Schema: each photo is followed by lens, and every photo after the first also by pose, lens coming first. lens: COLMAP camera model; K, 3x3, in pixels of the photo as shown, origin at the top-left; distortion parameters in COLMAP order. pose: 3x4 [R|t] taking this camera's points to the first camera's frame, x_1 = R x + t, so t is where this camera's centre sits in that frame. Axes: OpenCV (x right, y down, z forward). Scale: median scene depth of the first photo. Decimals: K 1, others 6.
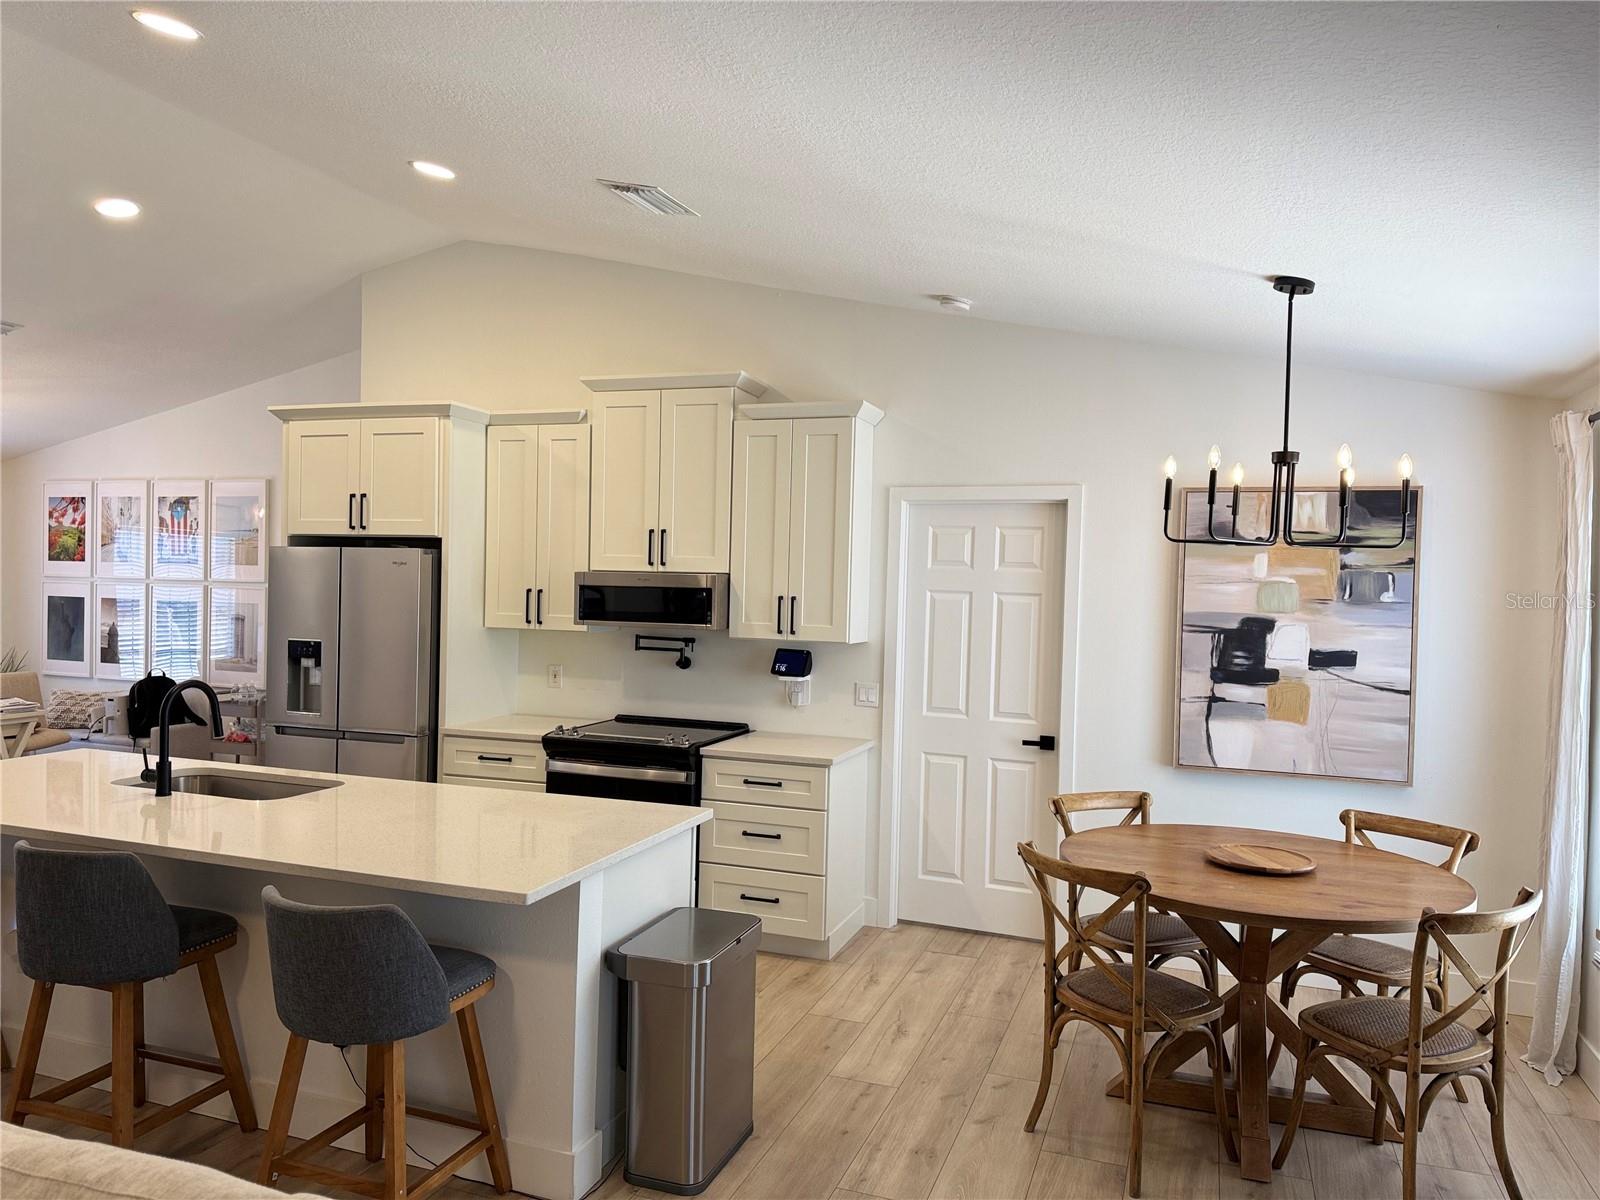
lens RADIAL K [[1130.8, 0, 776.6], [0, 1130.8, 600.9], [0, 0, 1]] dist [0.058436, -0.073709]
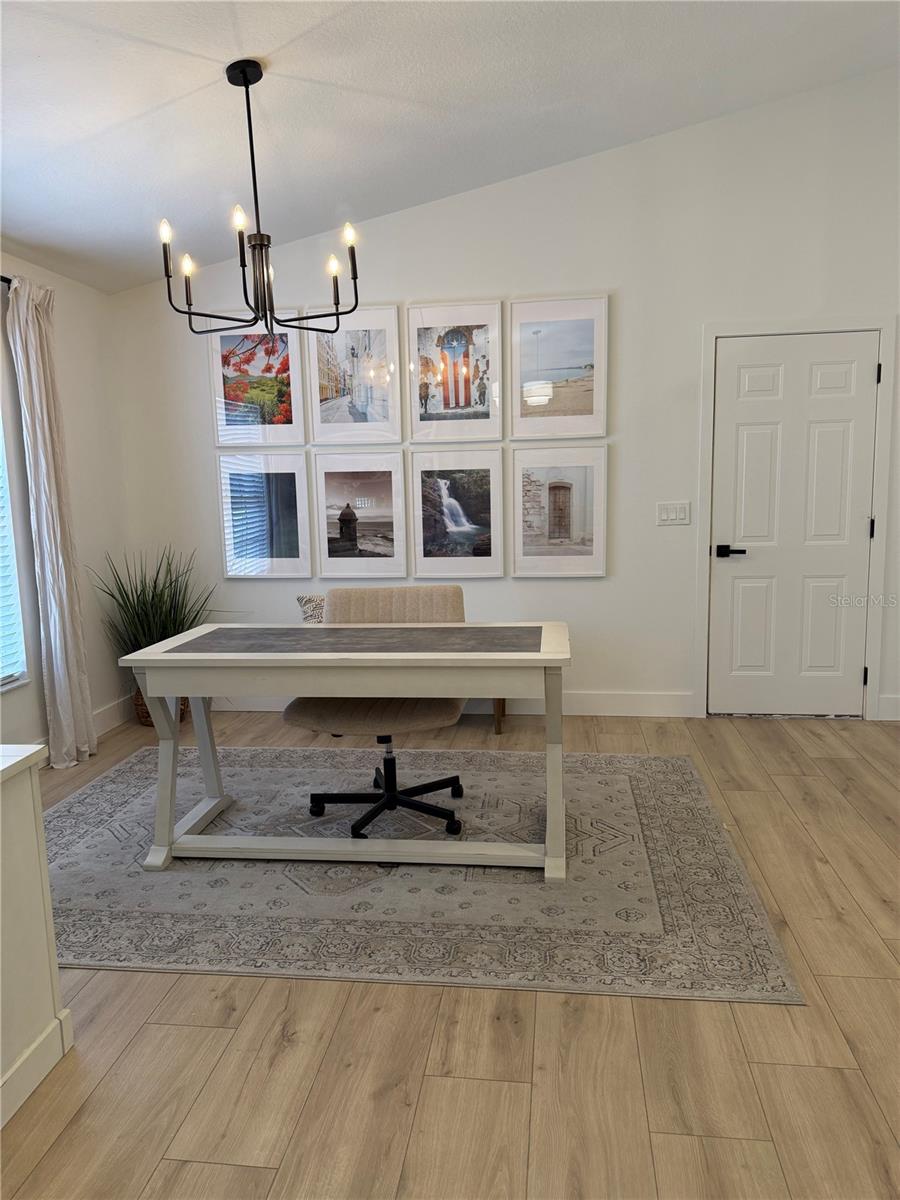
lens RADIAL K [[848.1, 0, 456.4], [0, 848.1, 604.8], [0, 0, 1]] dist [0.058436, -0.073709]
pose [[0.970937, -0.077626, 0.226395, -1.066942], [0.046317, 0.989001, 0.140469, 0.015524], [-0.234809, -0.125901, 0.963854, 0.715260]]
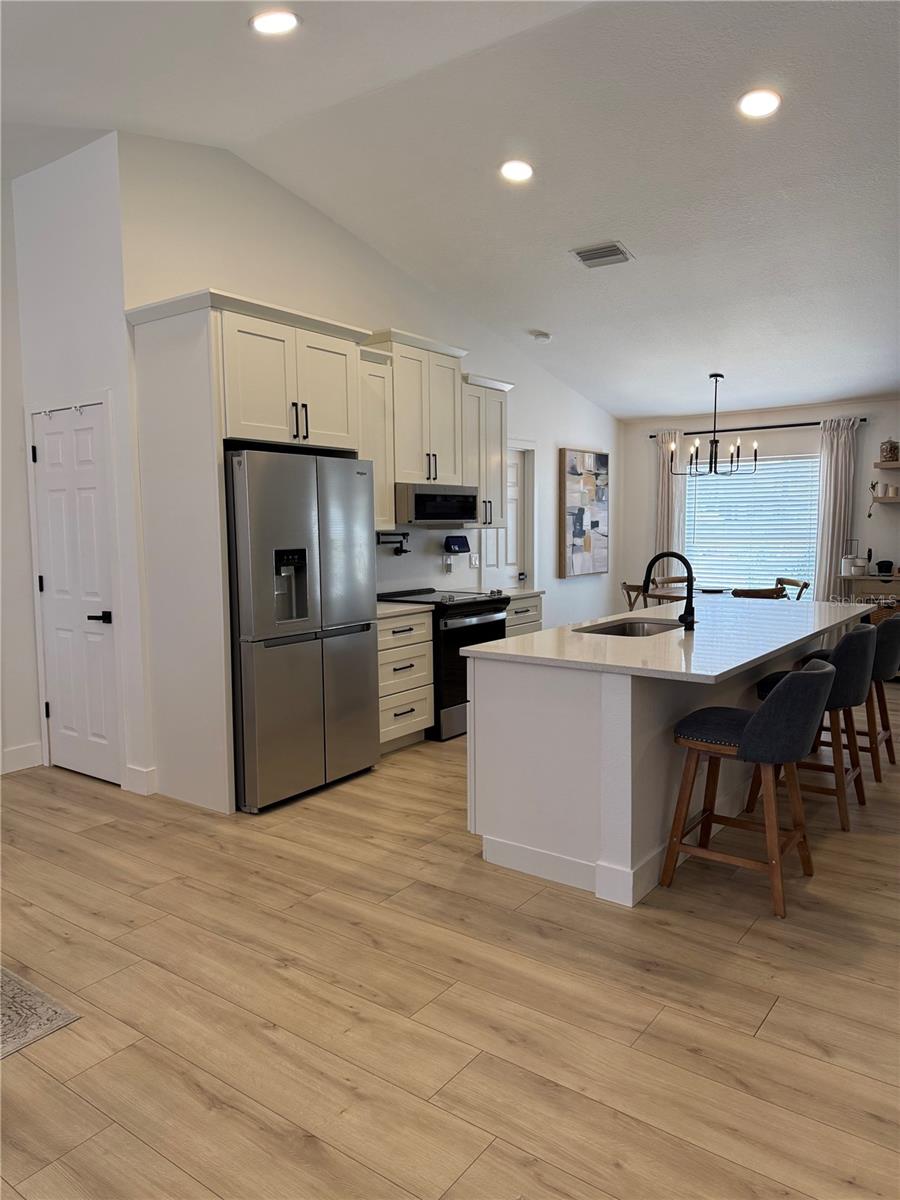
lens RADIAL K [[848.1, 0, 450.5], [0, 848.1, 608.9], [0, 0, 1]] dist [0.058436, -0.073709]
pose [[0.264096, -0.124792, 0.956389, -1.196097], [0.033044, 0.992183, 0.120338, 0.001848], [-0.963930, -0.000178, 0.266155, 0.732902]]
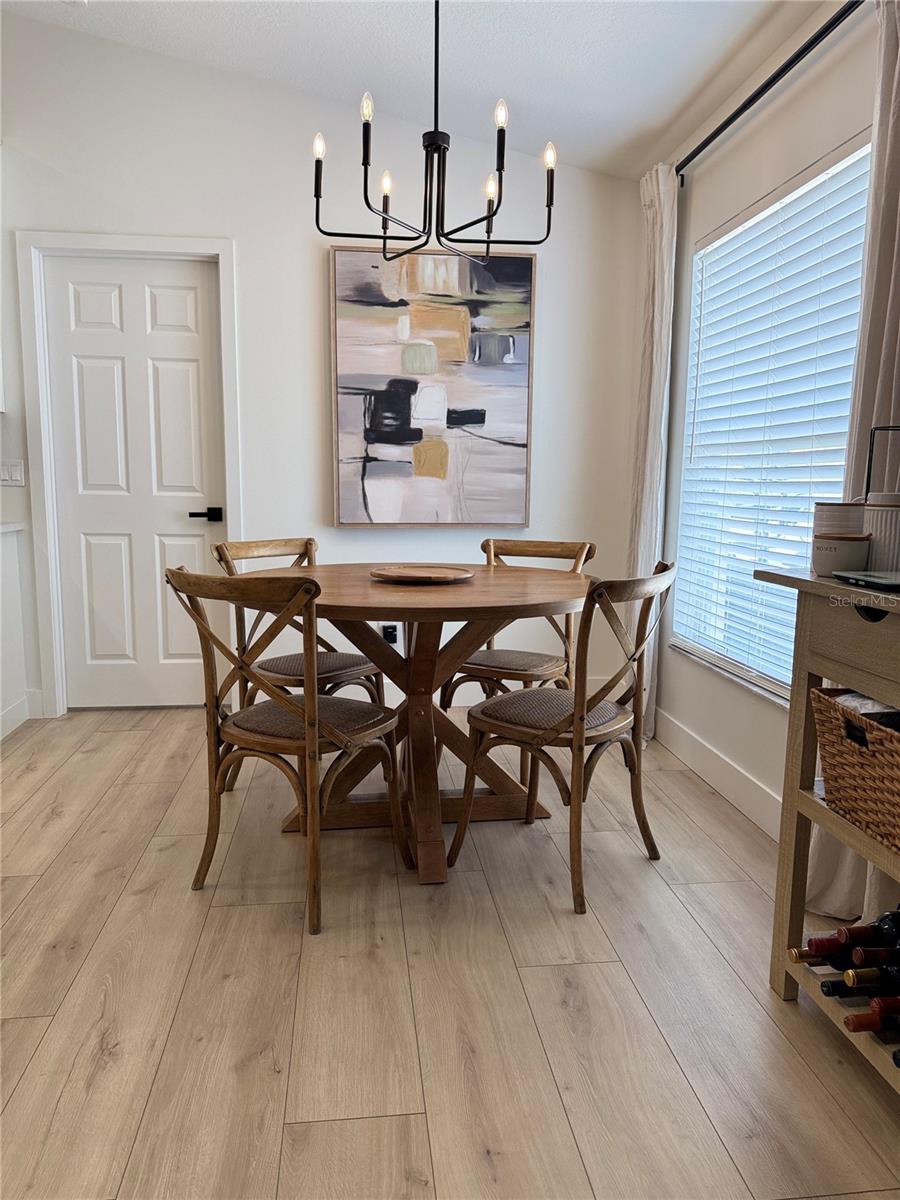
lens RADIAL K [[848.1, 0, 447.2], [0, 848.1, 616.6], [0, 0, 1]] dist [0.058436, -0.073709]
pose [[0.887625, -0.086369, 0.452395, 0.073467], [0.019997, 0.988560, 0.149497, 0.106190], [-0.460132, -0.123651, 0.879198, 0.234416]]
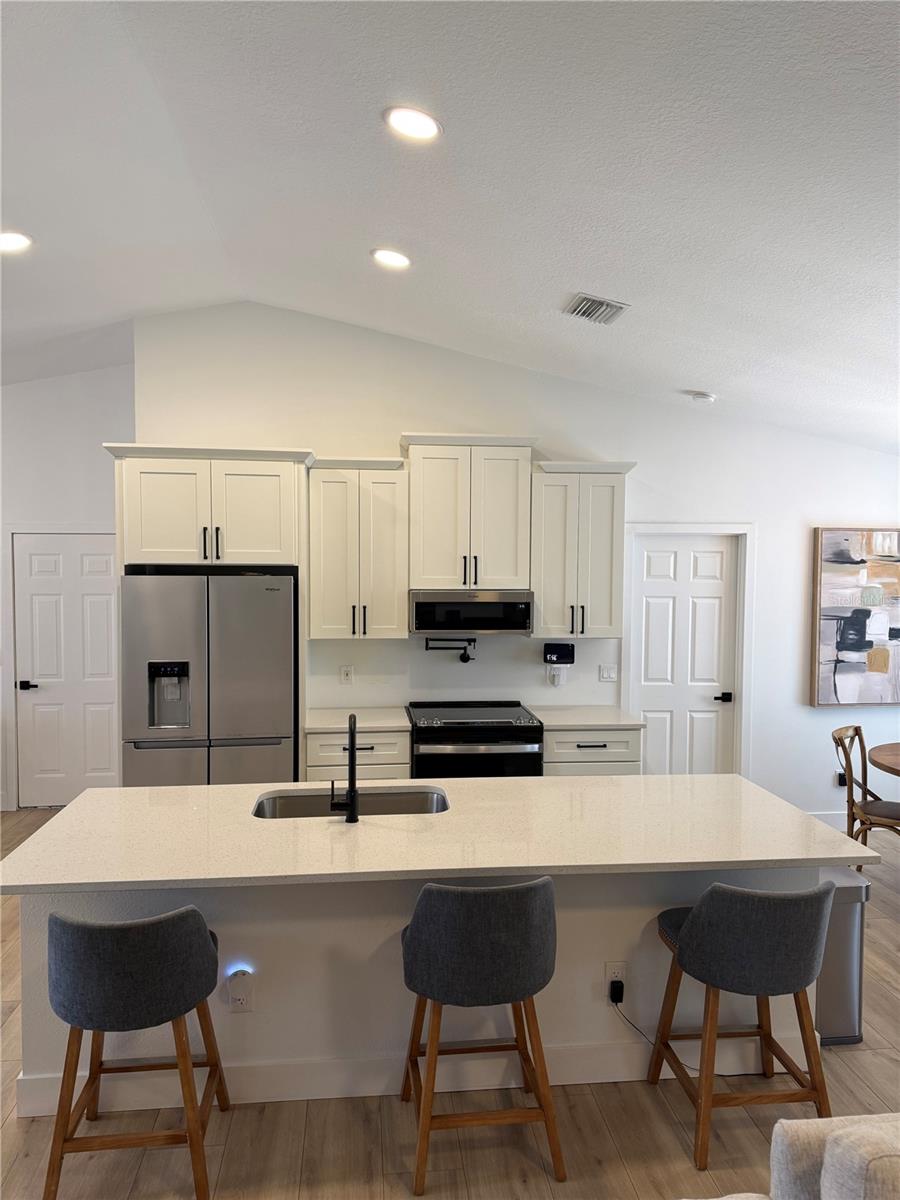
lens RADIAL K [[848.1, 0, 431.8], [0, 848.1, 605.0], [0, 0, 1]] dist [0.058436, -0.073709]
pose [[0.896973, -0.040720, 0.440207, -0.598610], [0.025206, 0.998840, 0.041036, -0.051358], [-0.441367, -0.025712, 0.896958, 0.169564]]
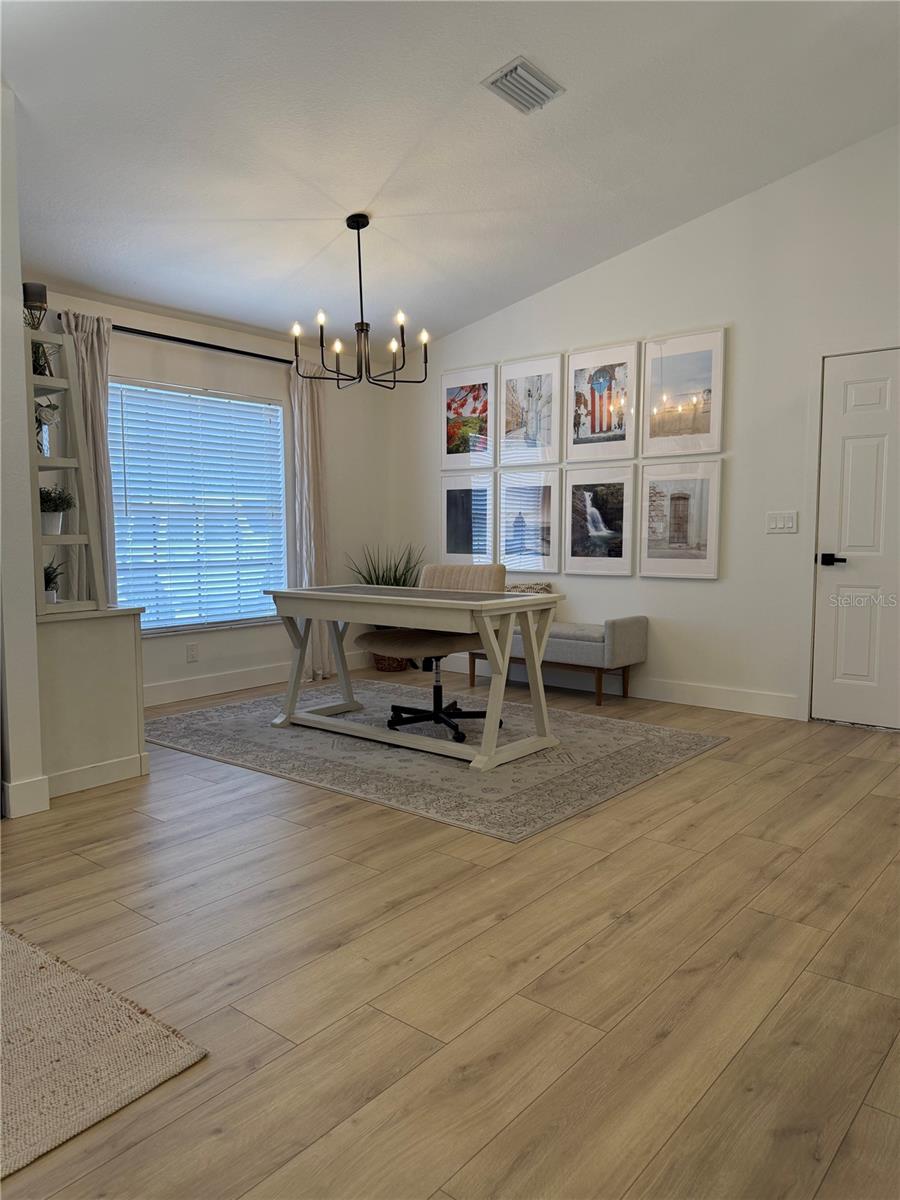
lens RADIAL K [[848.1, 0, 448.0], [0, 848.1, 599.7], [0, 0, 1]] dist [0.058436, -0.073709]
pose [[0.944813, 0.003685, -0.327591, -0.671730], [0.017519, 0.997938, 0.061753, 0.077907], [0.327143, -0.064084, 0.942800, 0.508438]]
